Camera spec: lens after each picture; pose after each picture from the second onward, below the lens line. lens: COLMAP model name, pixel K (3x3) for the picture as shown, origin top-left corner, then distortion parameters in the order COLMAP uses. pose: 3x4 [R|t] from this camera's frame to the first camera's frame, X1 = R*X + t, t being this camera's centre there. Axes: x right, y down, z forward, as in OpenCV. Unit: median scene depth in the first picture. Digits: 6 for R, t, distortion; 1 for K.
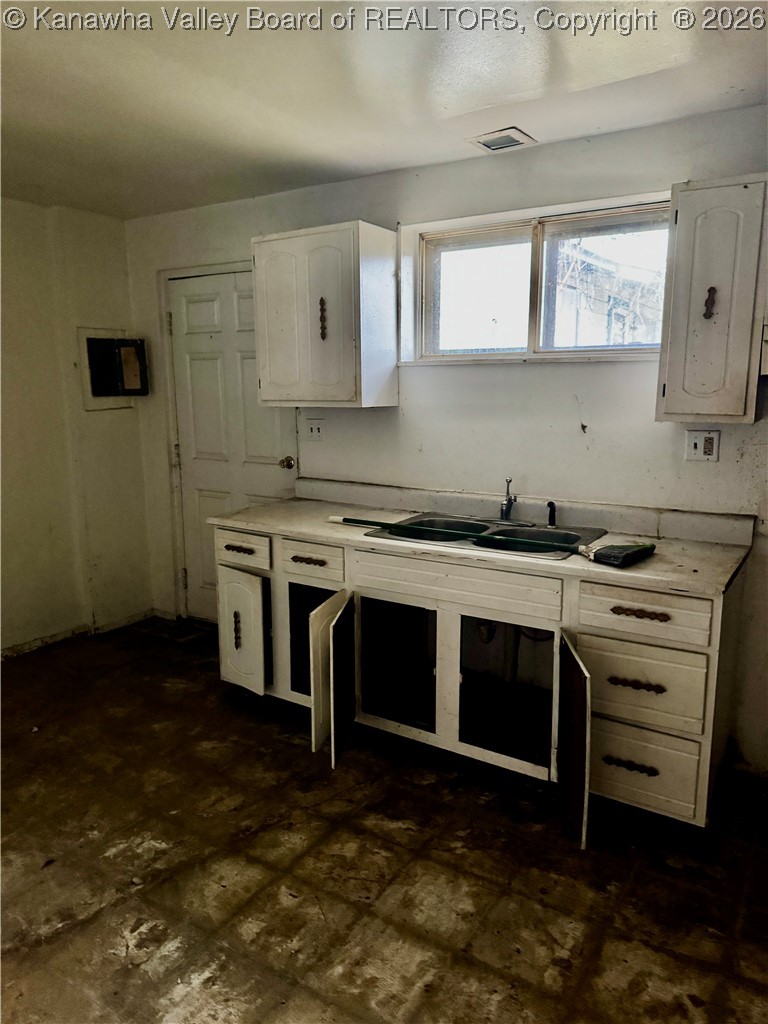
lens RADIAL K [[726.9, 0, 388.7], [0, 726.9, 510.0], [0, 0, 1]] dist [0.053183, -0.064336]
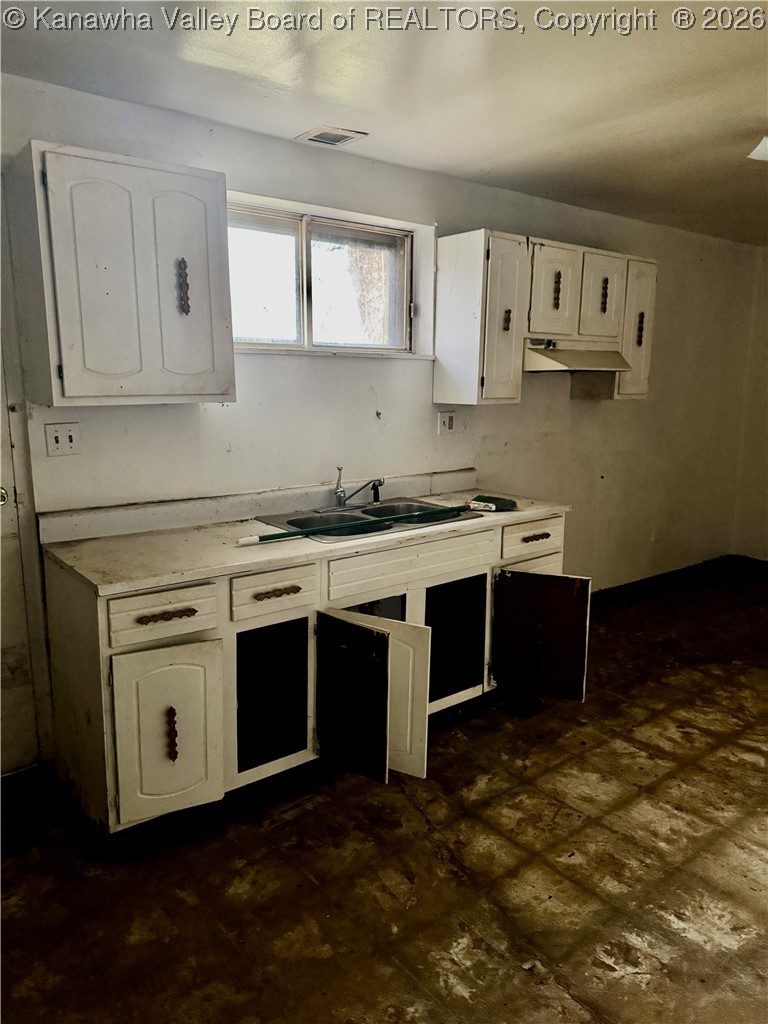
lens RADIAL K [[726.9, 0, 379.6], [0, 726.9, 513.3], [0, 0, 1]] dist [0.053183, -0.064336]
pose [[0.321671, -0.169347, 0.931584, -1.024858], [0.160370, 0.979405, 0.122665, -0.123155], [-0.933172, 0.109940, 0.342205, 0.764054]]
